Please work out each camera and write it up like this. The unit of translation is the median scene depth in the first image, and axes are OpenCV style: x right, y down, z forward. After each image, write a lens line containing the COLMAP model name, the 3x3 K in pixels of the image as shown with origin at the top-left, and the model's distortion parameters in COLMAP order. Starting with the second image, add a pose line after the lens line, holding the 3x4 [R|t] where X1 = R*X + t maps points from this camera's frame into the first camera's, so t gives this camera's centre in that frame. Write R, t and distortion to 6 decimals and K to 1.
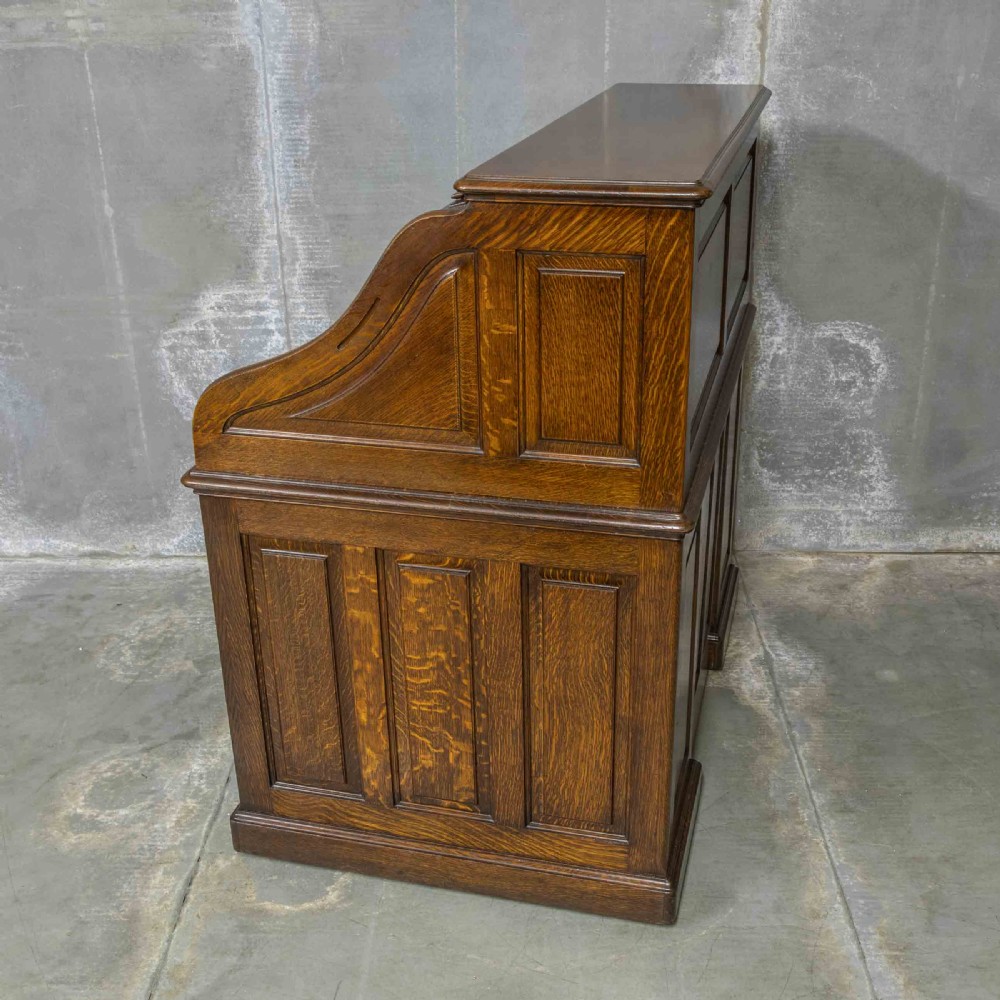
lens RADIAL K [[1256.8, 0, 499.8], [0, 1256.8, 500.0], [0, 0, 1]] dist [-0.063911, 0.086746]
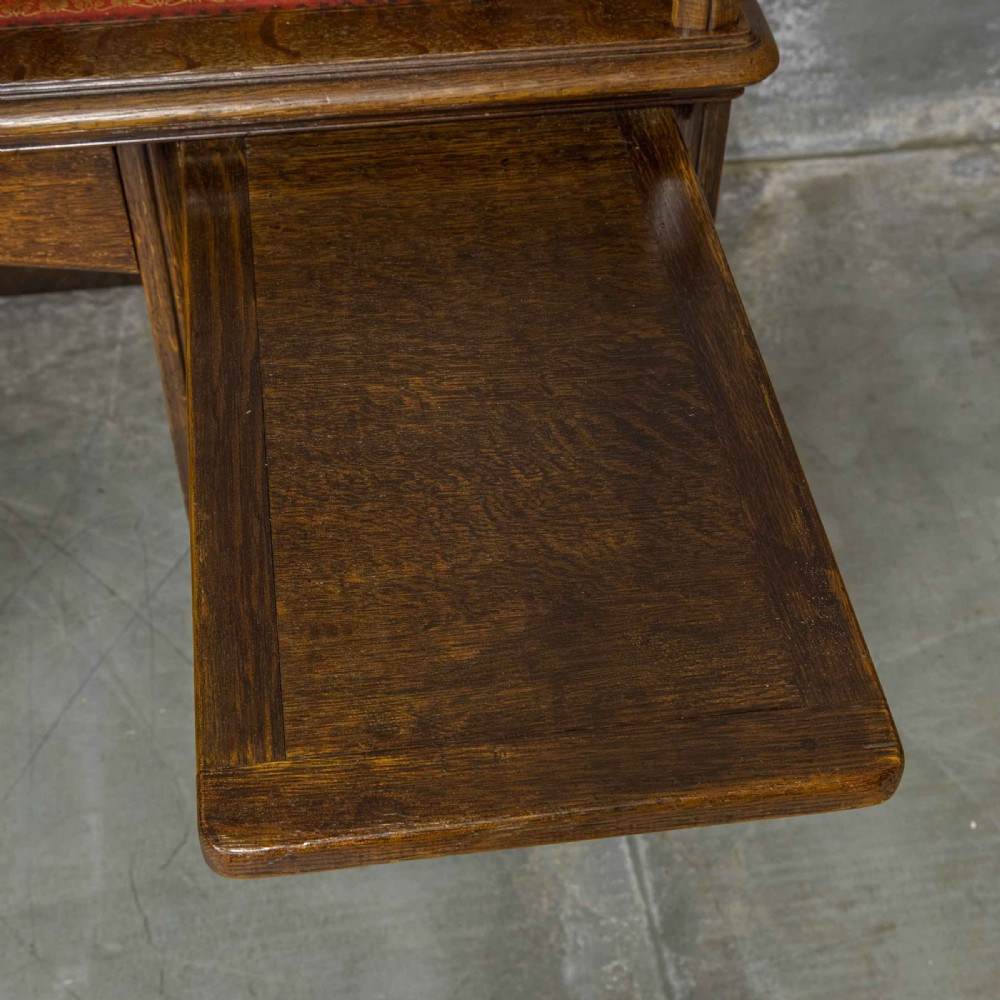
lens RADIAL K [[1689.1, 0, 483.0], [0, 1689.1, 499.8], [0, 0, 1]] dist [0.008246, 0.115709]
pose [[0.984085, -0.115260, 0.135245, 0.109037], [0.052897, 0.916610, 0.396268, -0.109065], [-0.169640, -0.382807, 0.908119, 0.460191]]
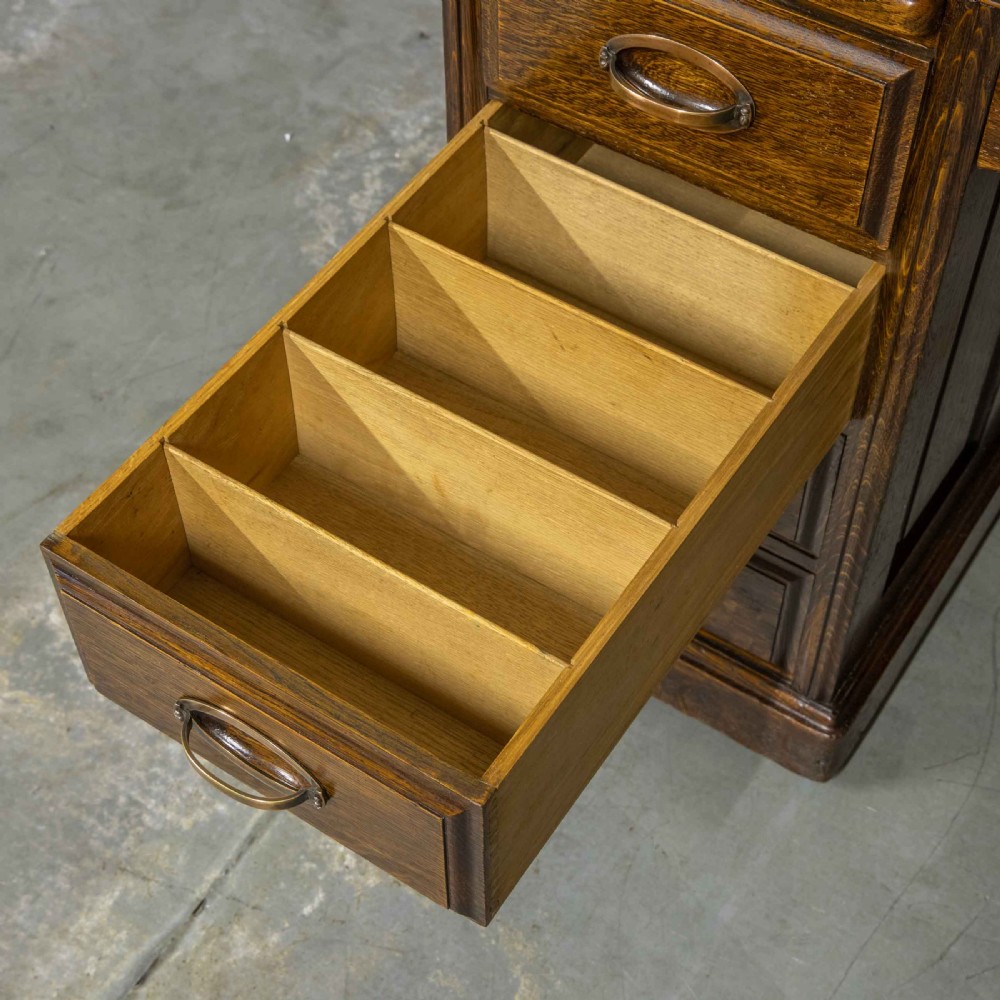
lens RADIAL K [[1789.0, 0, 501.9], [0, 1789.0, 499.2], [0, 0, 1]] dist [0.012269, 0.198324]
pose [[0.859922, 0.407434, -0.307459, -0.021386], [-0.215429, 0.835785, 0.505028, -0.113686], [0.462736, -0.368049, 0.806483, 0.479990]]
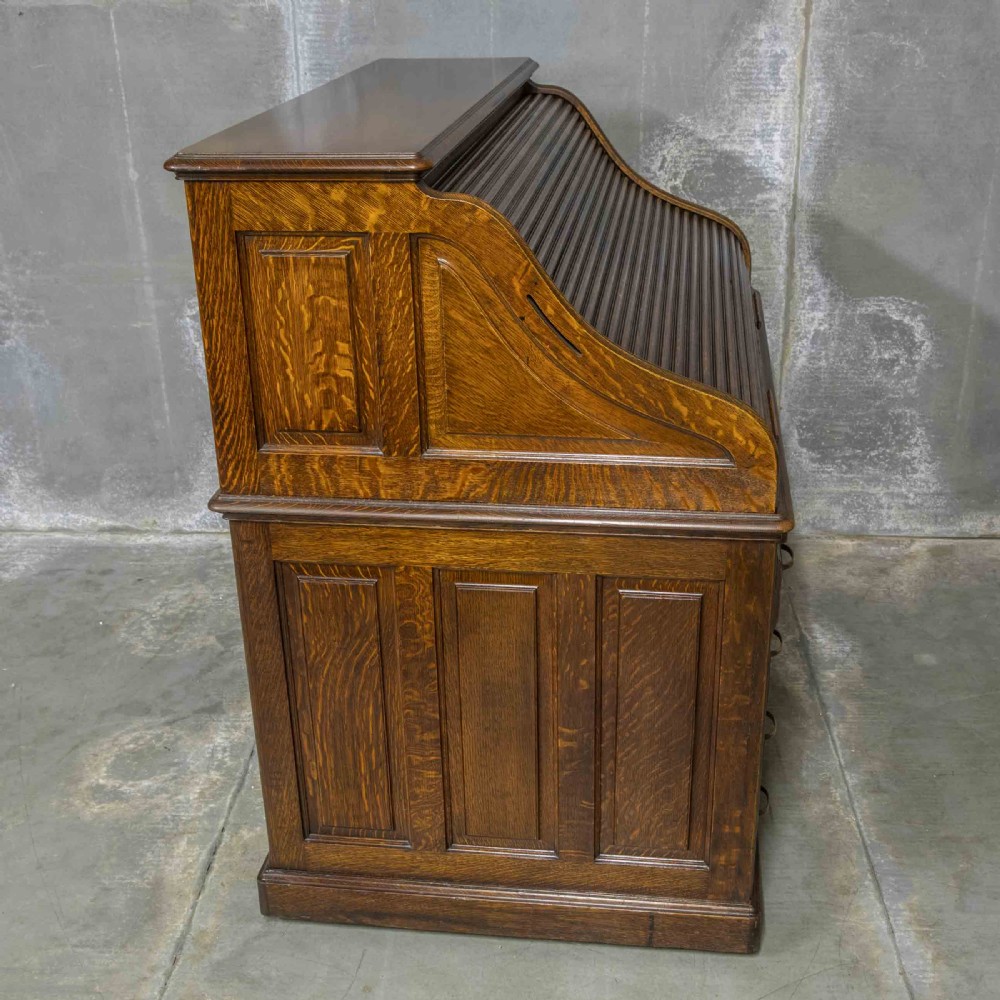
lens RADIAL K [[1330.6, 0, 519.9], [0, 1330.6, 515.7], [0, 0, 1]] dist [-0.064790, 0.086138]
pose [[0.999900, 0.012059, -0.007398, -0.000708], [-0.011948, 0.999818, 0.014901, 0.015975], [0.007576, -0.014811, 0.999862, -0.033911]]
